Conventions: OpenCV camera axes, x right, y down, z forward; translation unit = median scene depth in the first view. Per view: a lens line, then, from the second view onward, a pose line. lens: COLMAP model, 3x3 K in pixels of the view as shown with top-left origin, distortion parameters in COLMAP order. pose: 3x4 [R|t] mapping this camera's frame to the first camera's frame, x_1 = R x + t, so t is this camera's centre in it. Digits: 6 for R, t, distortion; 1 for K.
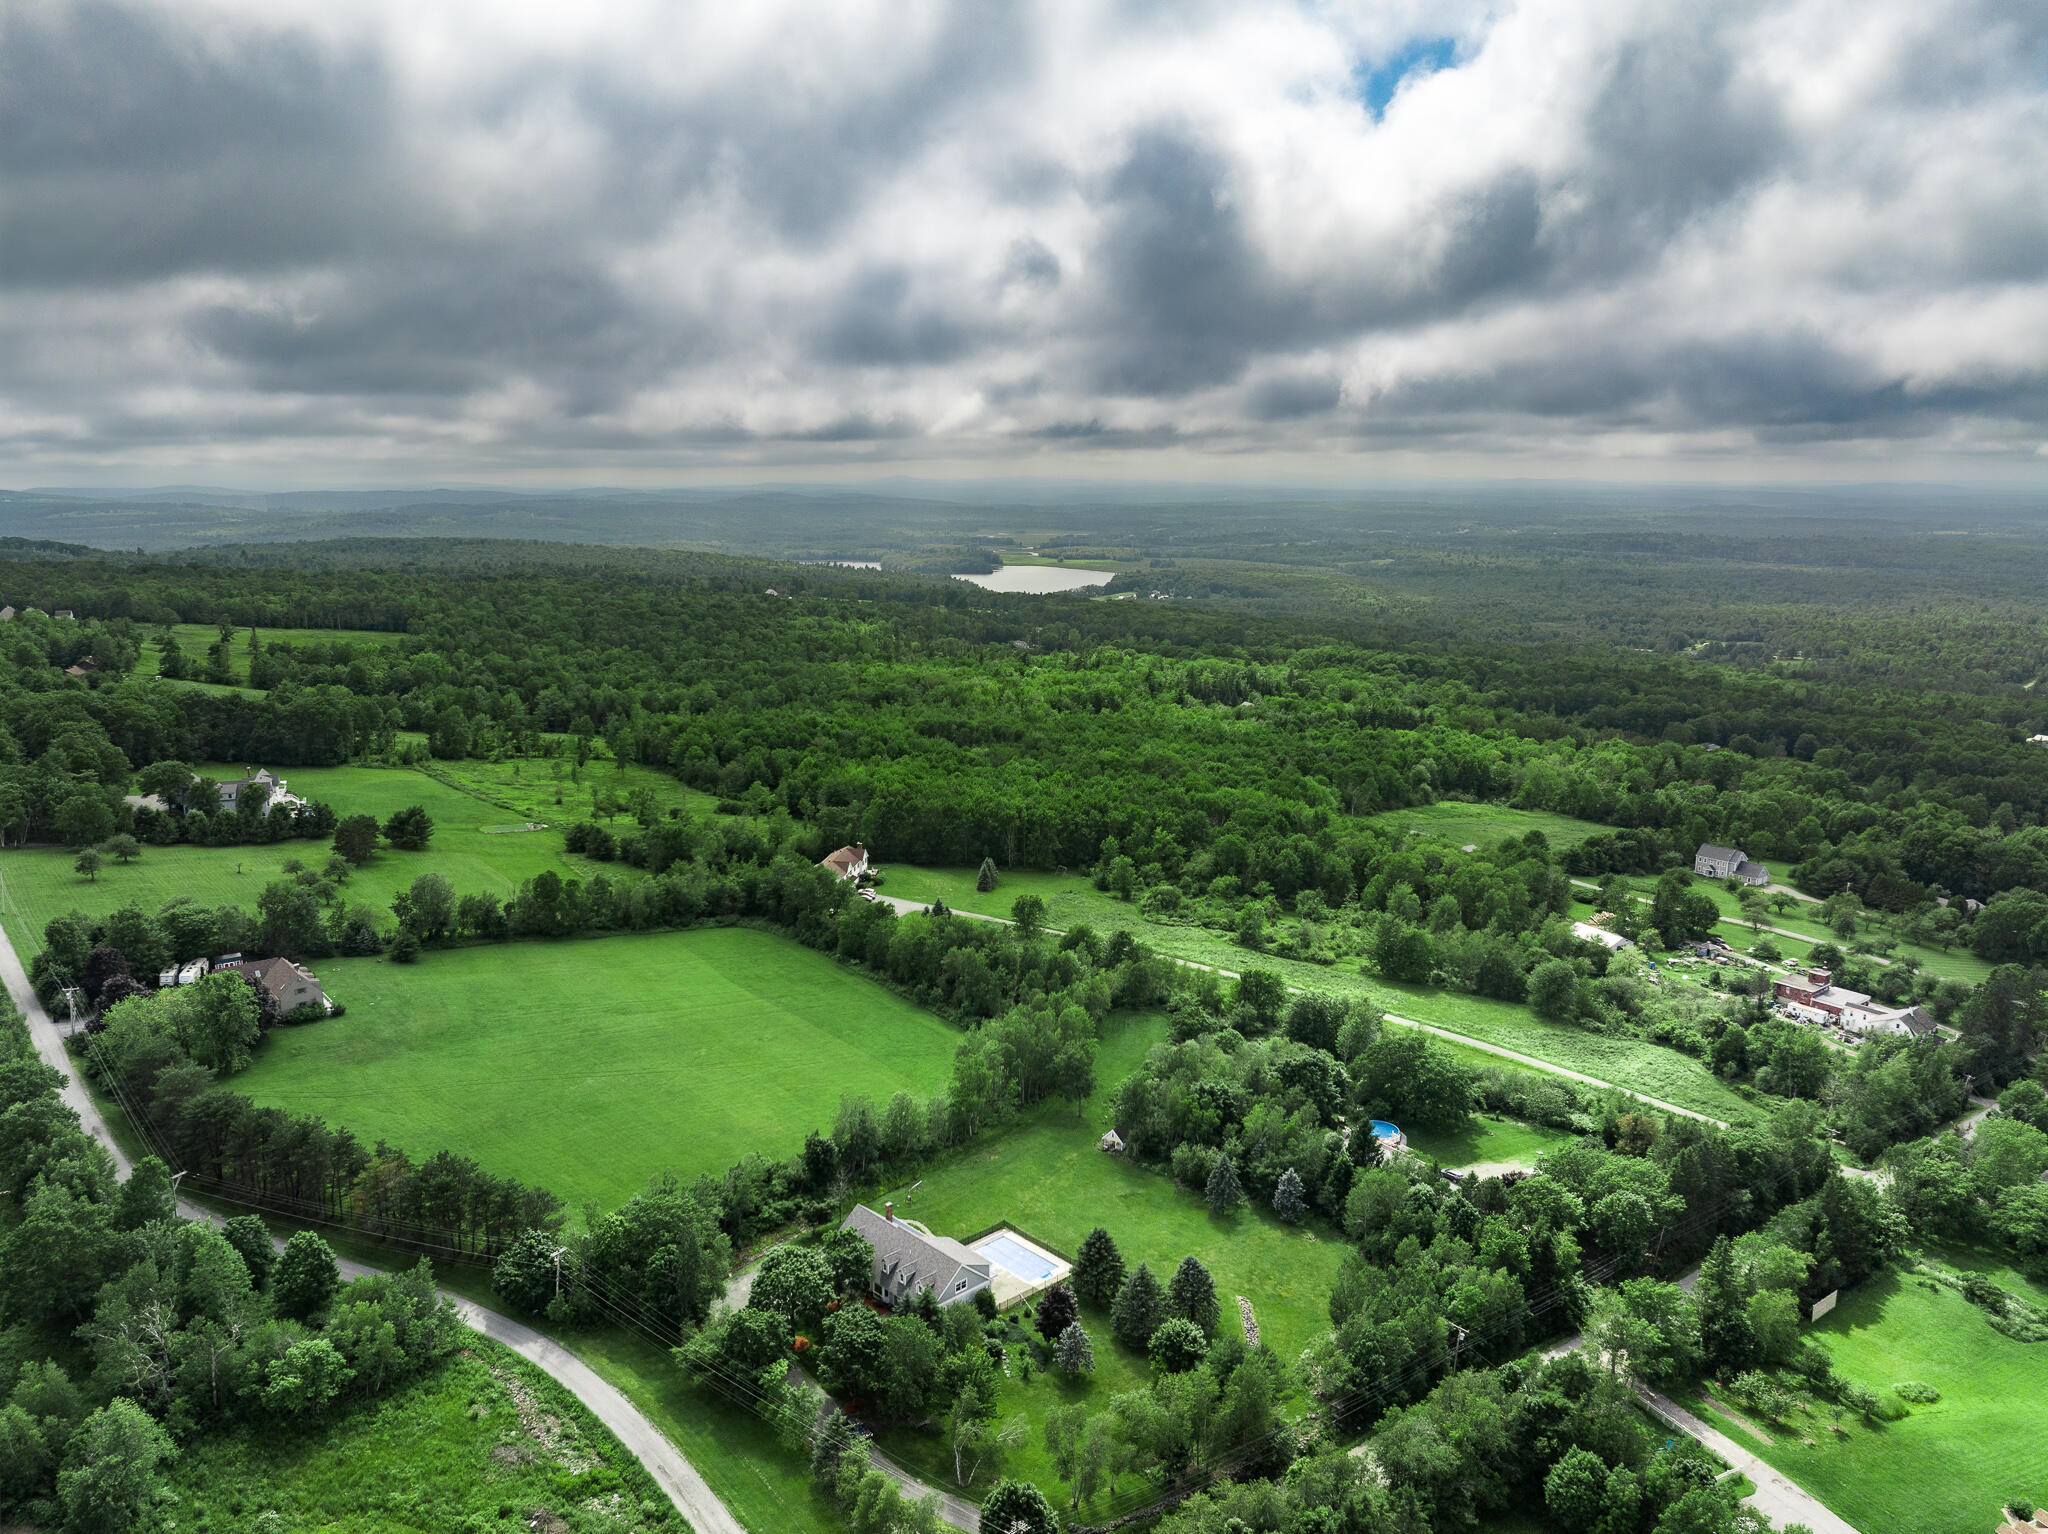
lens RADIAL K [[1480.7, 0, 1026.6], [0, 1480.7, 759.1], [0, 0, 1]] dist [-0.035464, 0.002157]
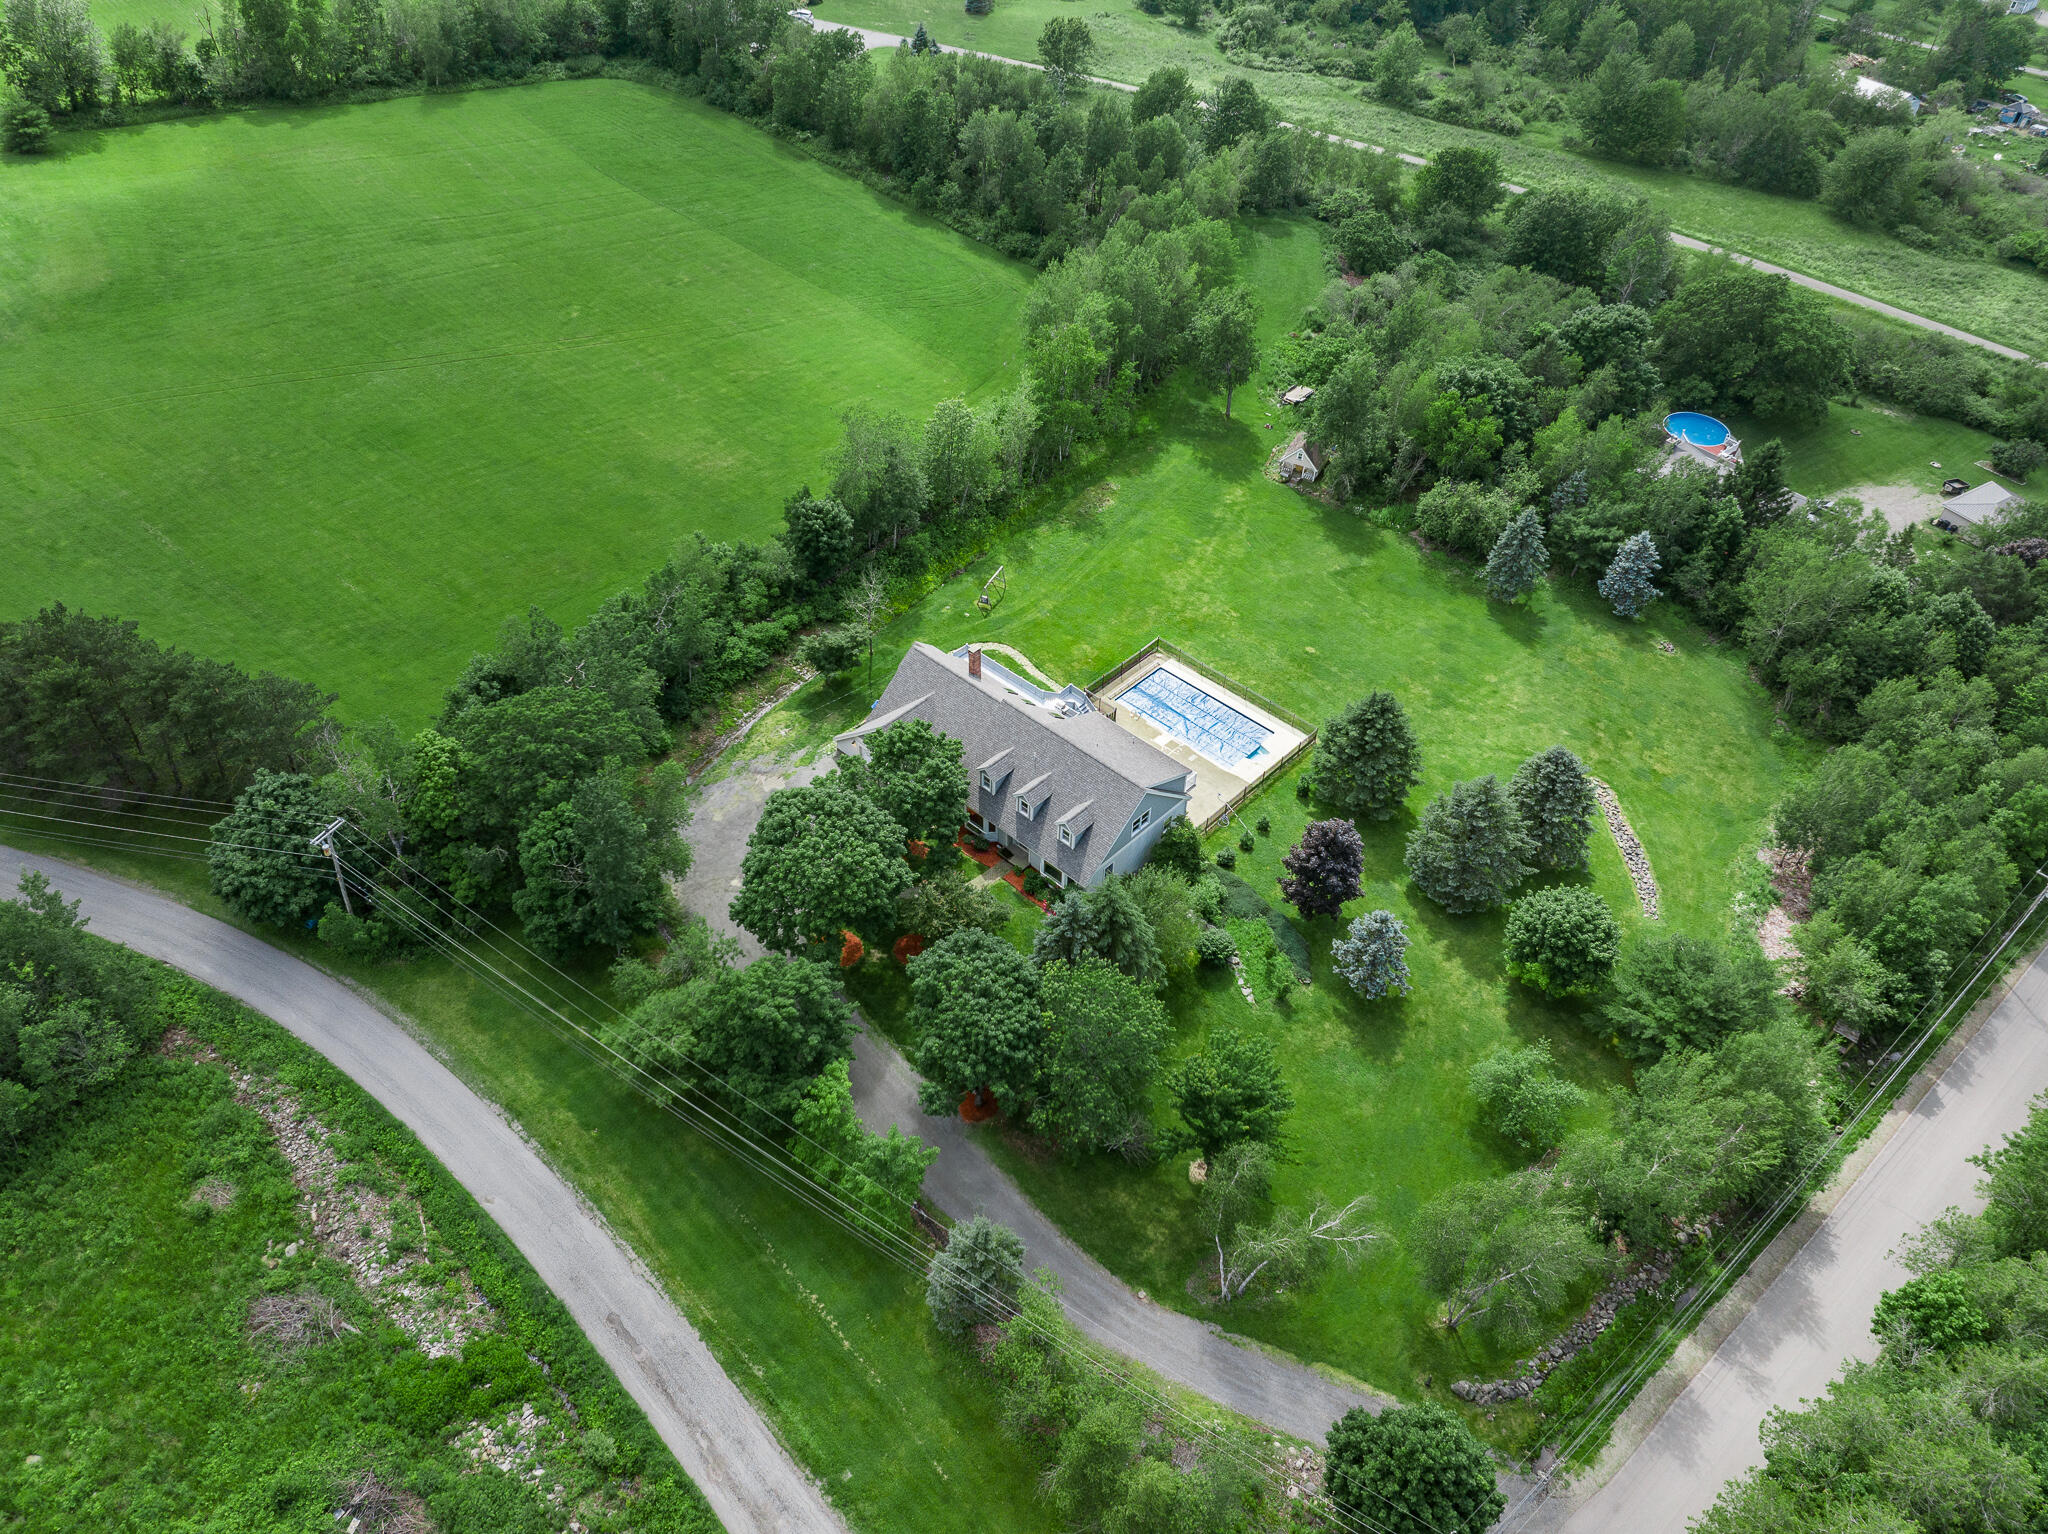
lens RADIAL K [[1480.7, 0, 1026.6], [0, 1480.7, 759.1], [0, 0, 1]] dist [-0.035464, 0.002157]
pose [[0.997686, -0.032741, 0.059586, -0.090707], [-0.003241, 0.852512, 0.522697, 0.050084], [-0.067912, -0.521681, 0.850433, 0.446133]]
